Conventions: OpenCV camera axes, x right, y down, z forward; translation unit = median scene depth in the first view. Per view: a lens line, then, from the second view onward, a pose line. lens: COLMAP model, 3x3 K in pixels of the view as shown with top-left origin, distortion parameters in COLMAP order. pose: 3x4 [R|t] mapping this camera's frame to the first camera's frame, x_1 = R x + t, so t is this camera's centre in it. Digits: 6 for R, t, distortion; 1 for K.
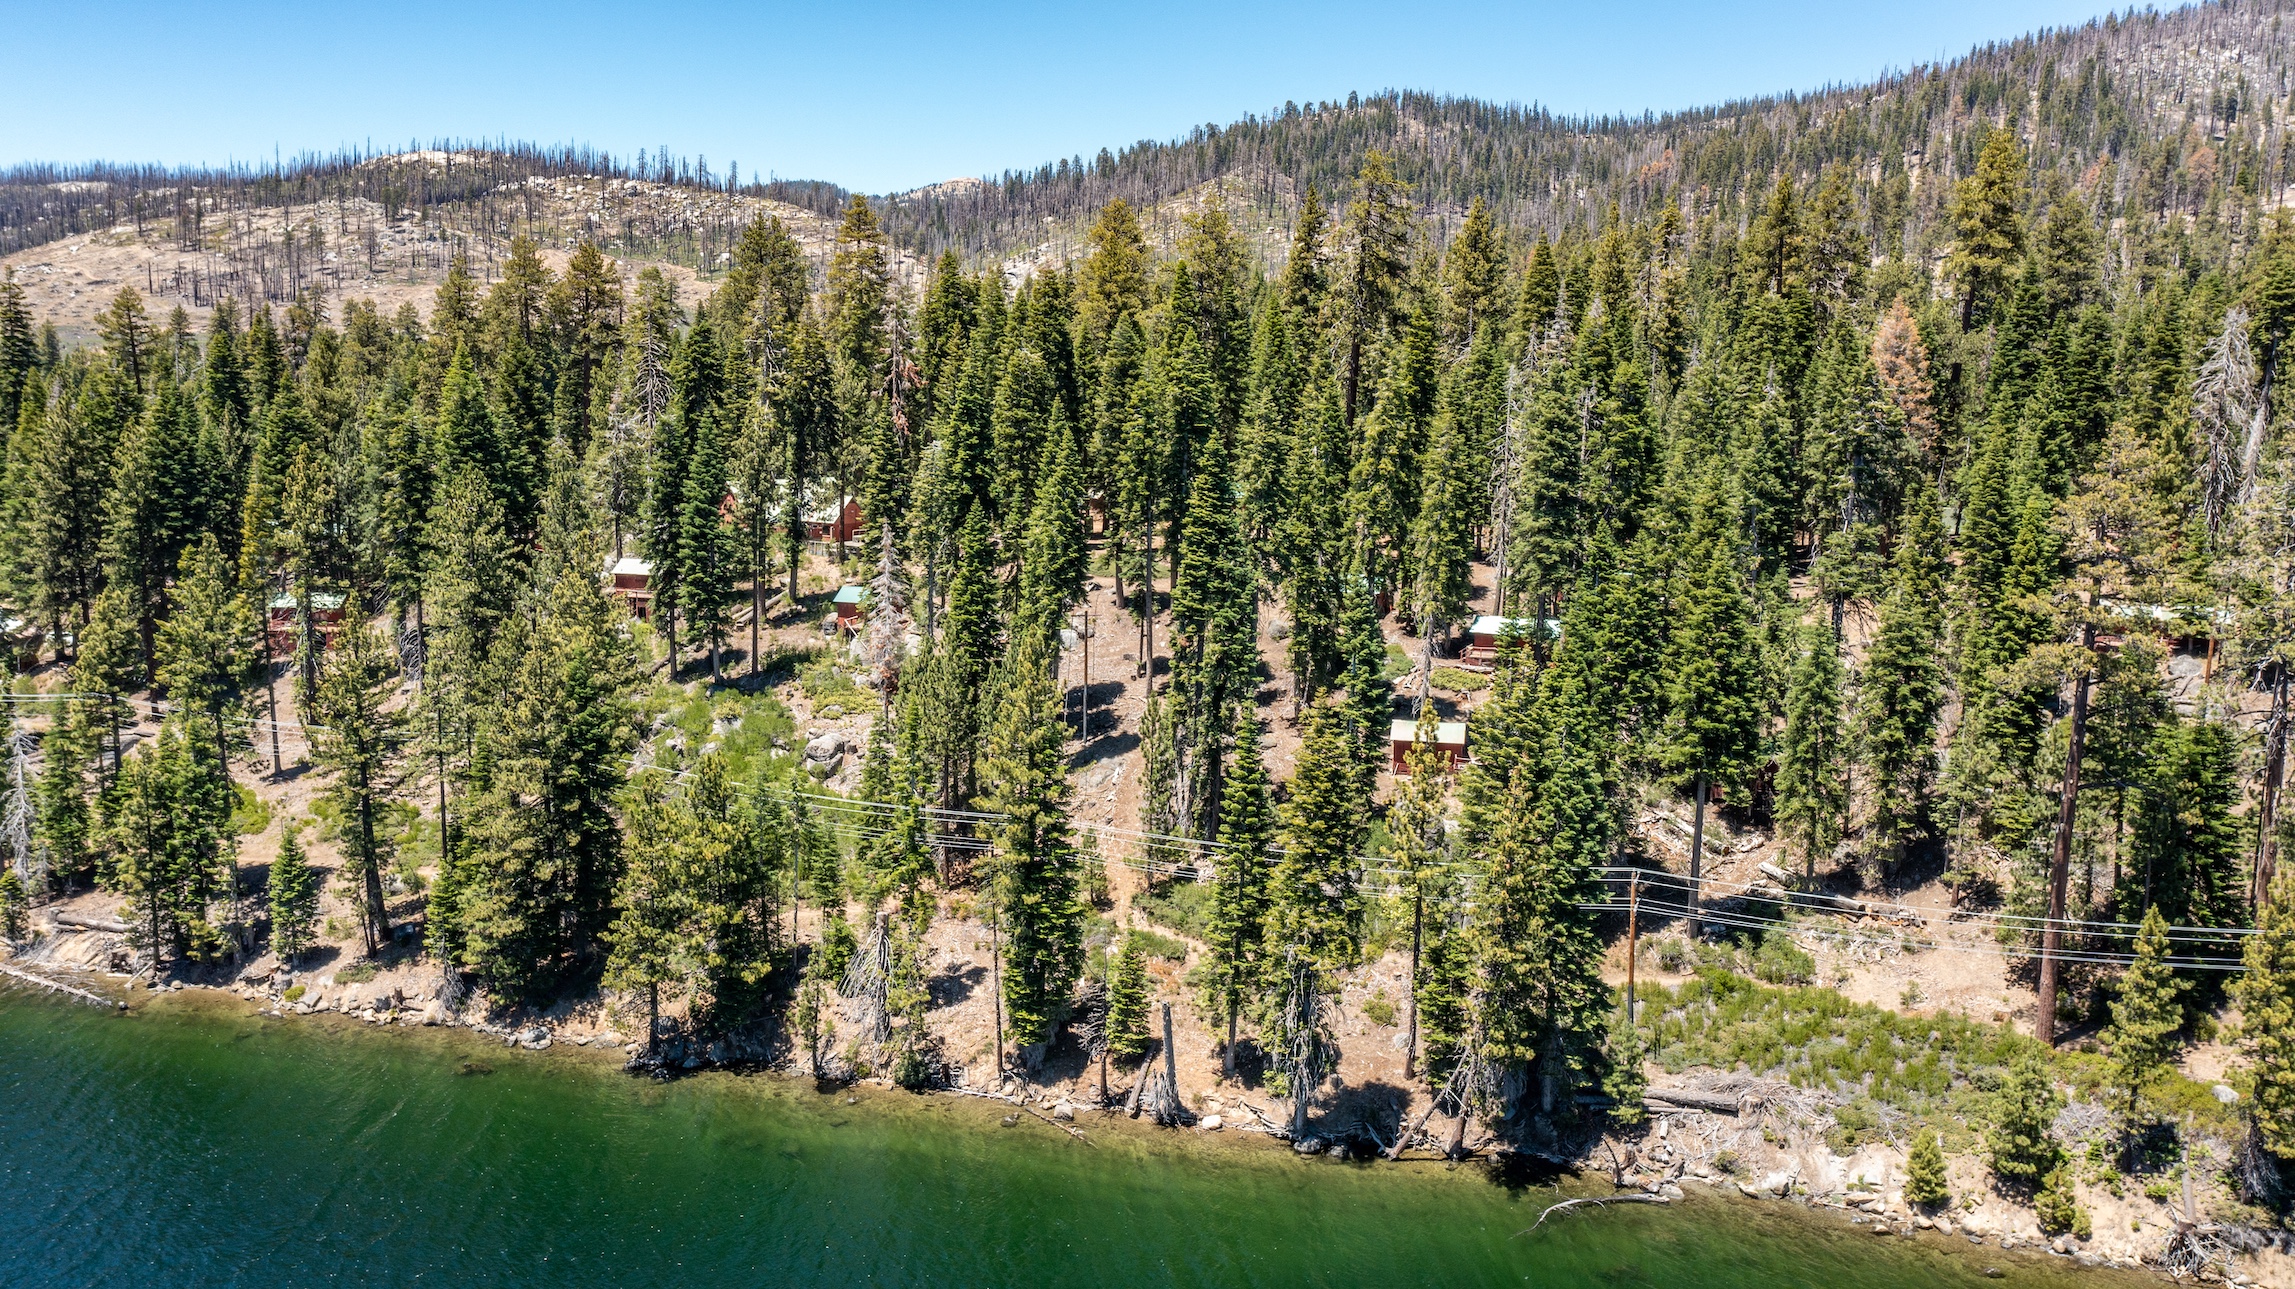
lens RADIAL K [[1815.8, 0, 1147.5], [0, 1815.8, 644.5], [0, 0, 1]] dist [-0.014111, 0.006762]
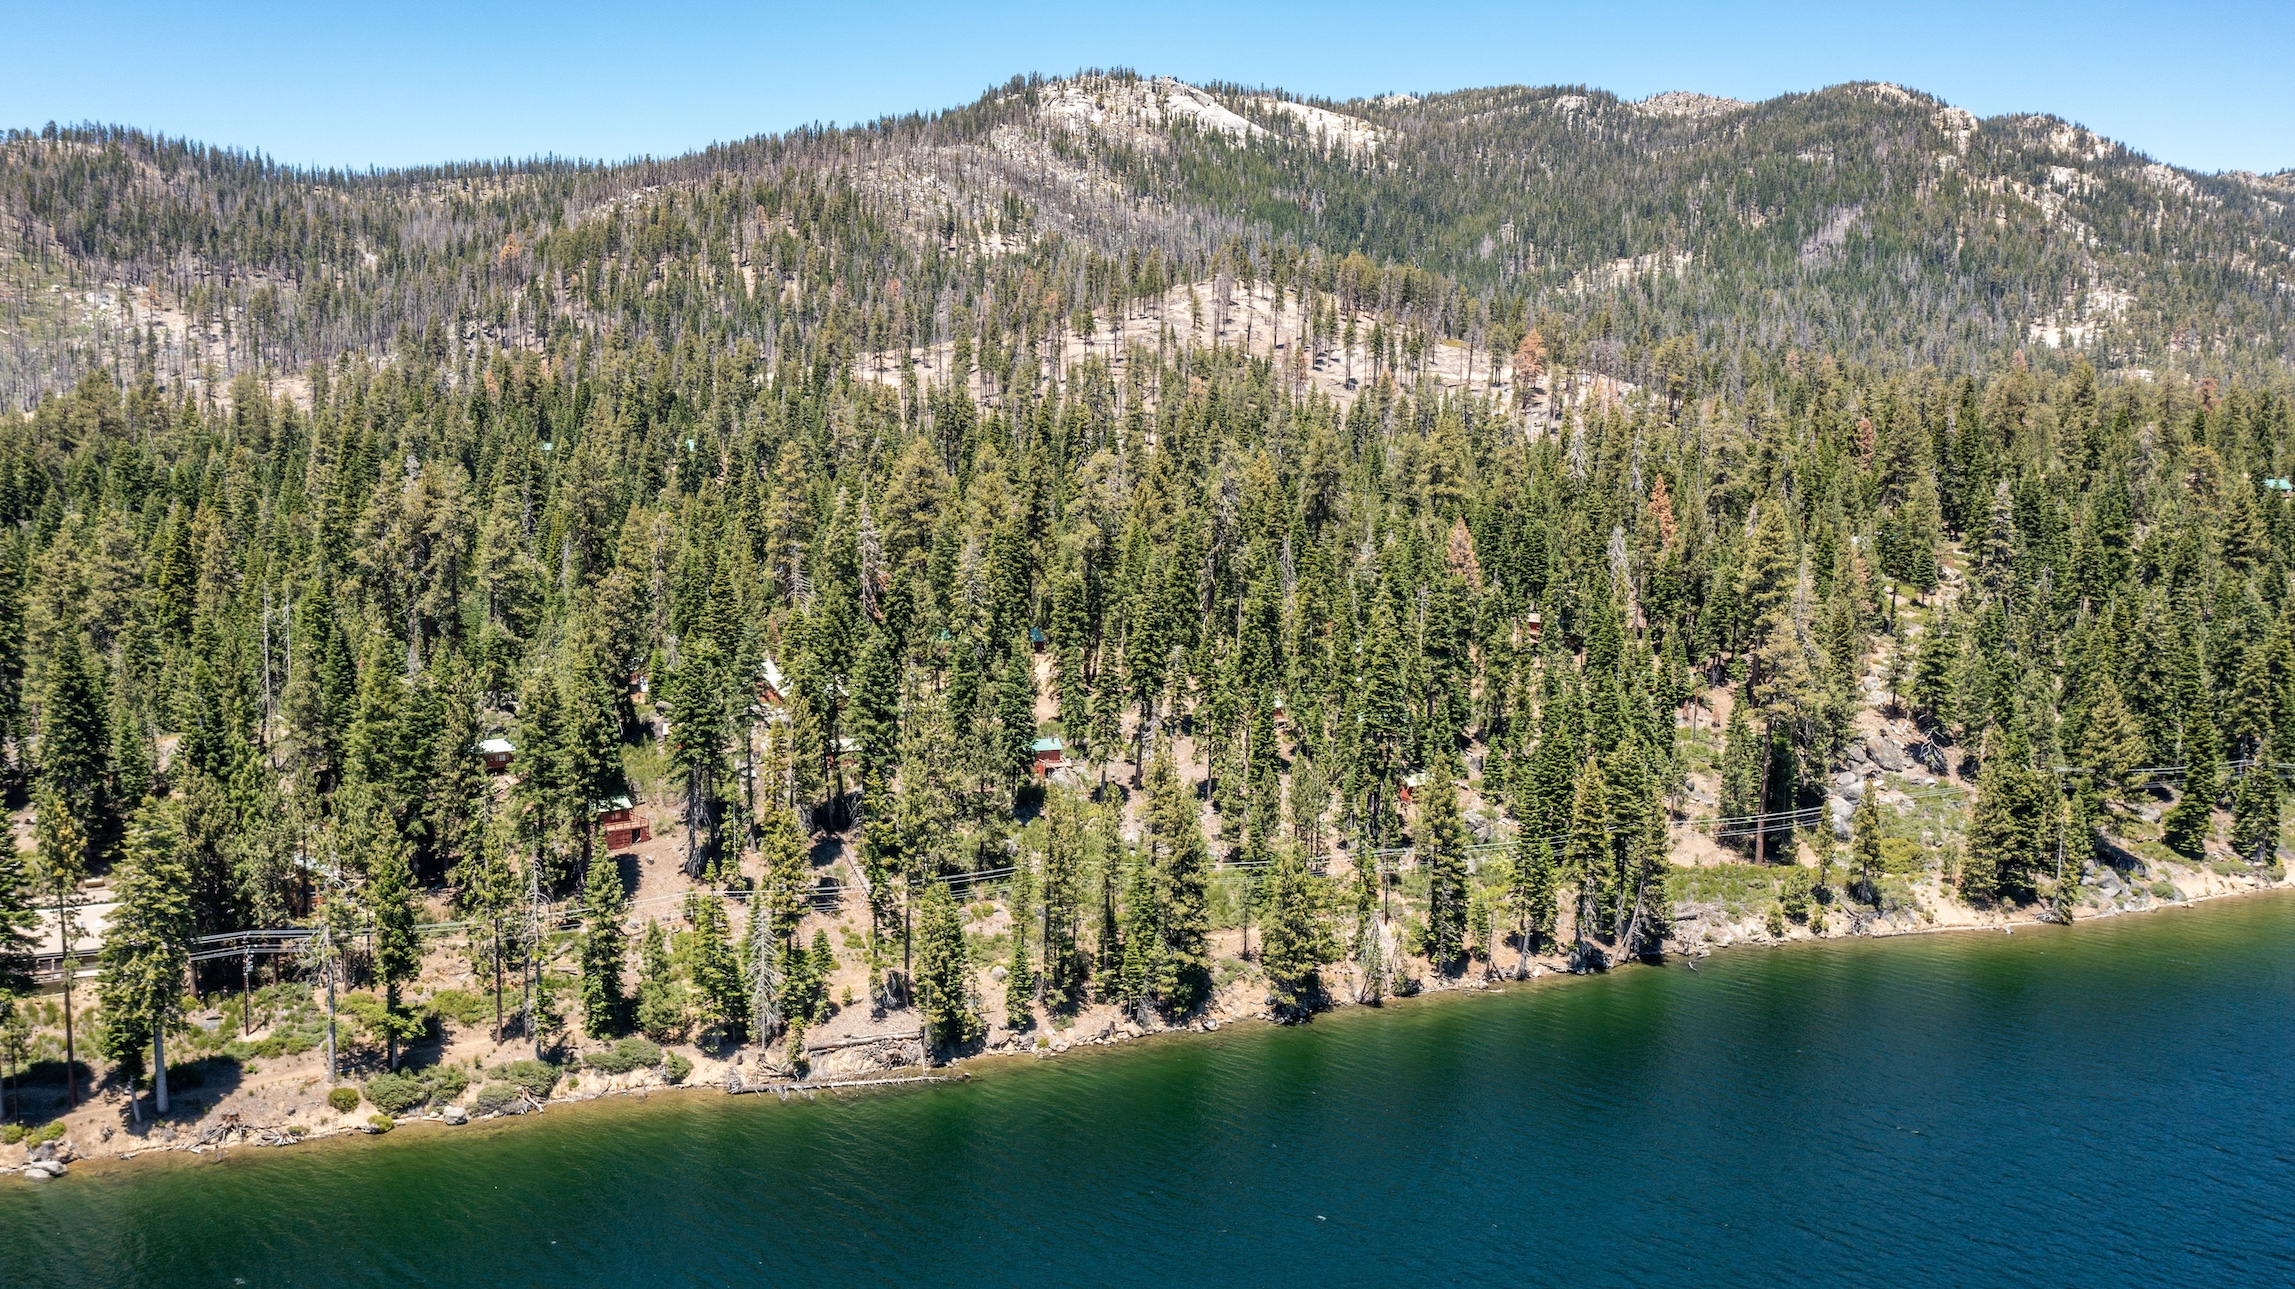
lens RADIAL K [[1812.6, 0, 1153.7], [0, 1812.6, 647.0], [0, 0, 1]] dist [-0.007155, -0.002790]
pose [[0.746295, -0.088601, 0.659692, -1.388282], [0.099449, 0.994819, 0.021106, -0.168762], [-0.658144, 0.049855, 0.751240, -0.251343]]
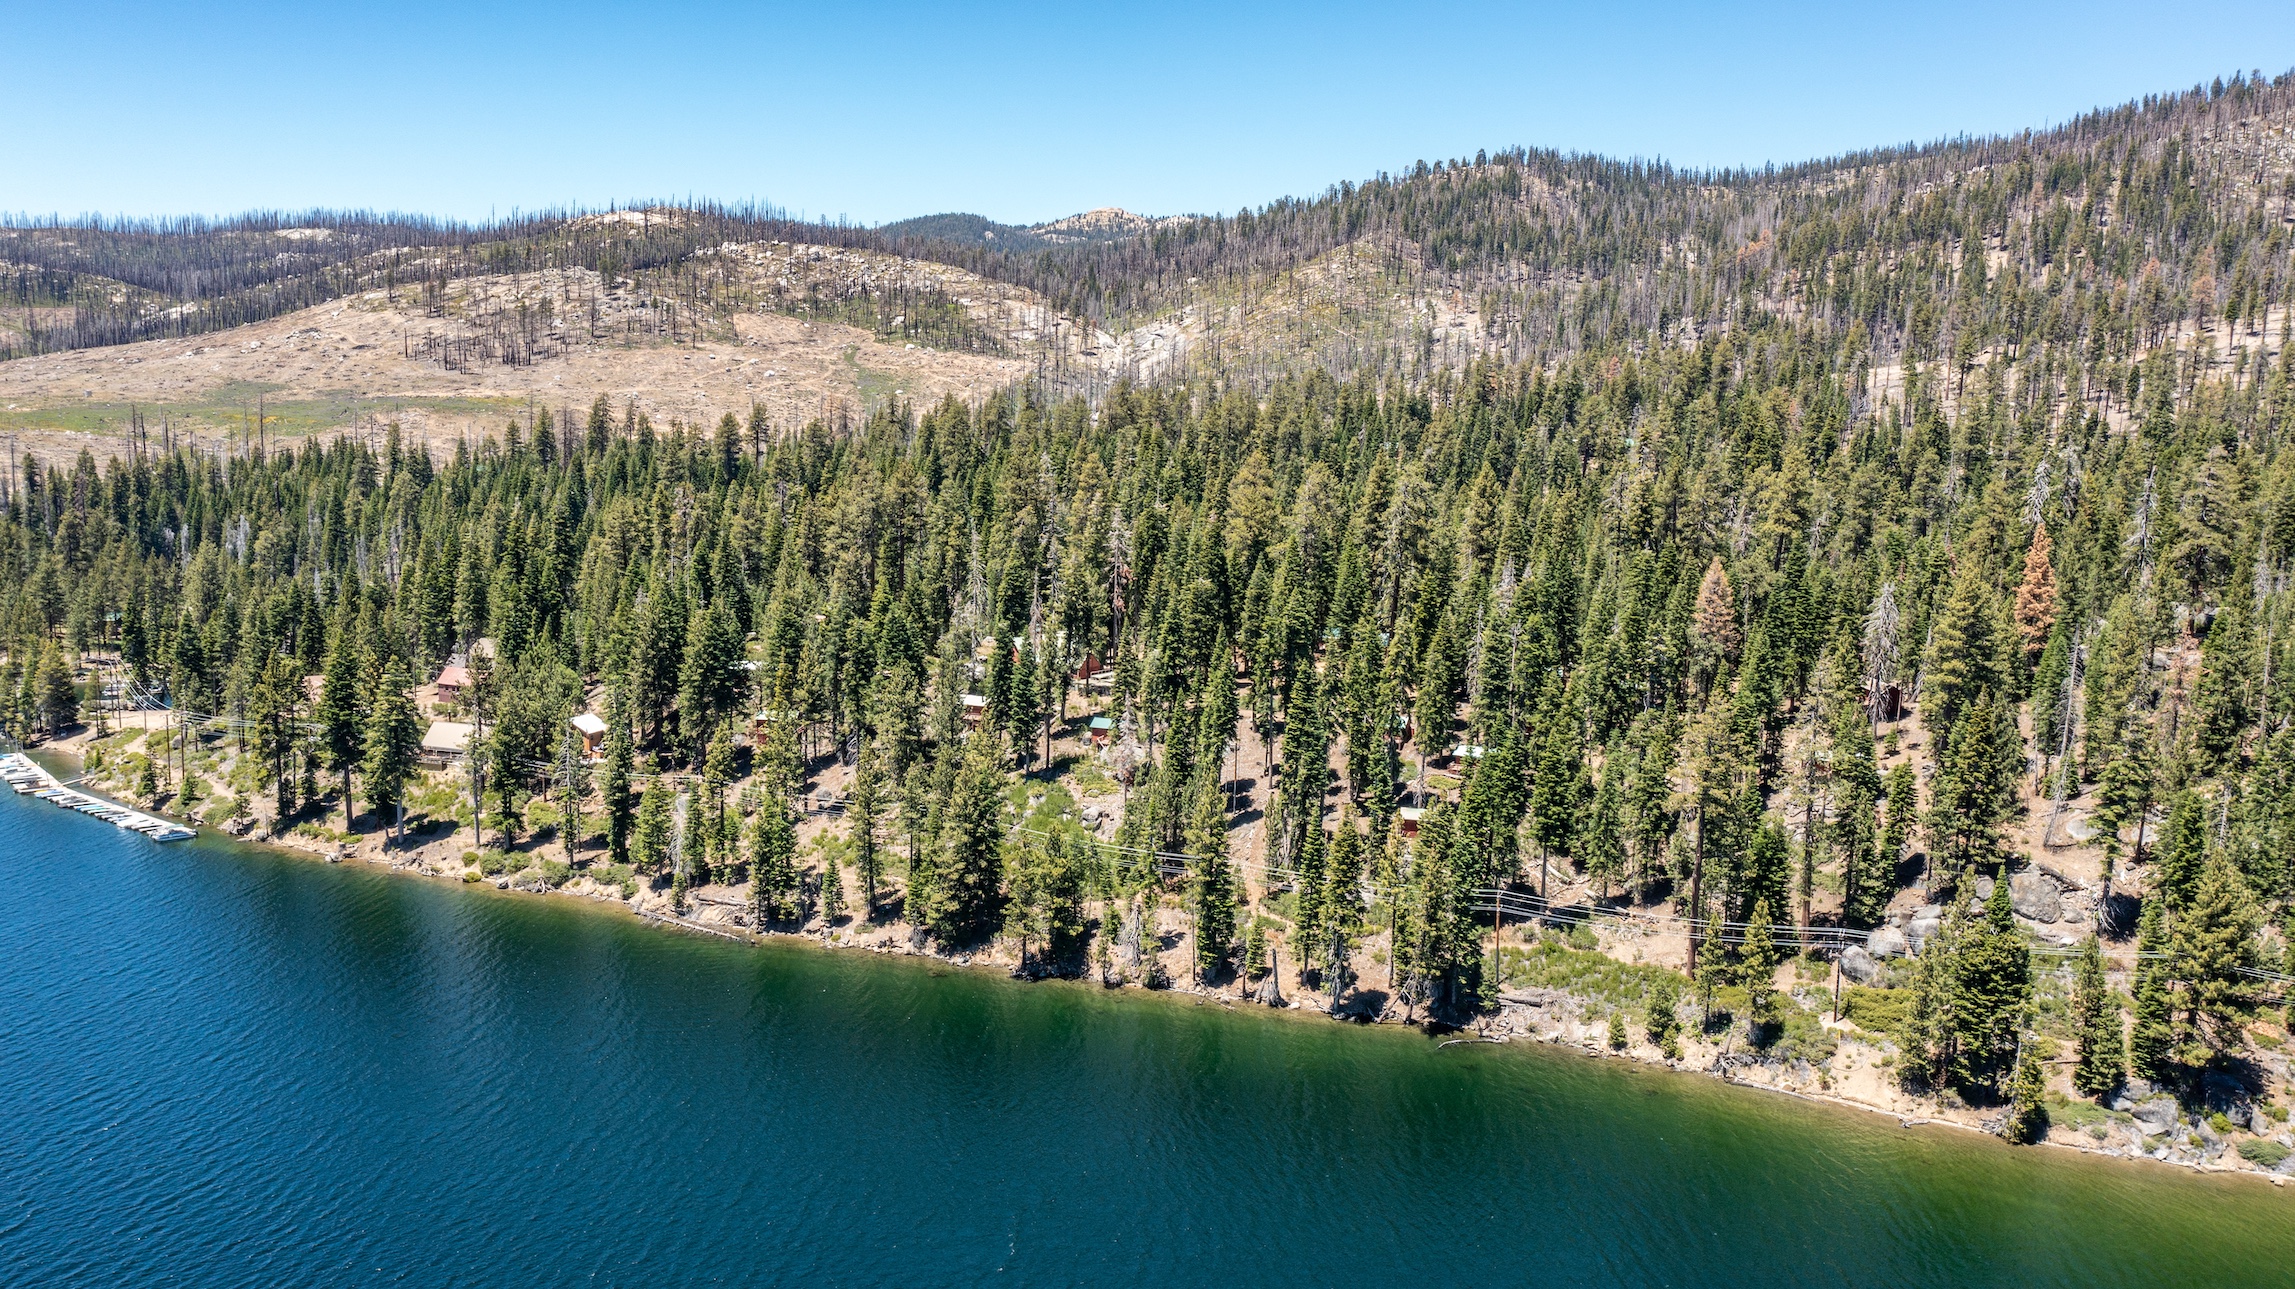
lens RADIAL K [[1812.6, 0, 1153.7], [0, 1812.6, 647.0], [0, 0, 1]] dist [-0.007155, -0.002790]
pose [[0.997478, 0.014491, -0.069479, 0.010138], [-0.014831, 0.999880, -0.004379, -0.121399], [0.069407, 0.005398, 0.997574, -0.950505]]
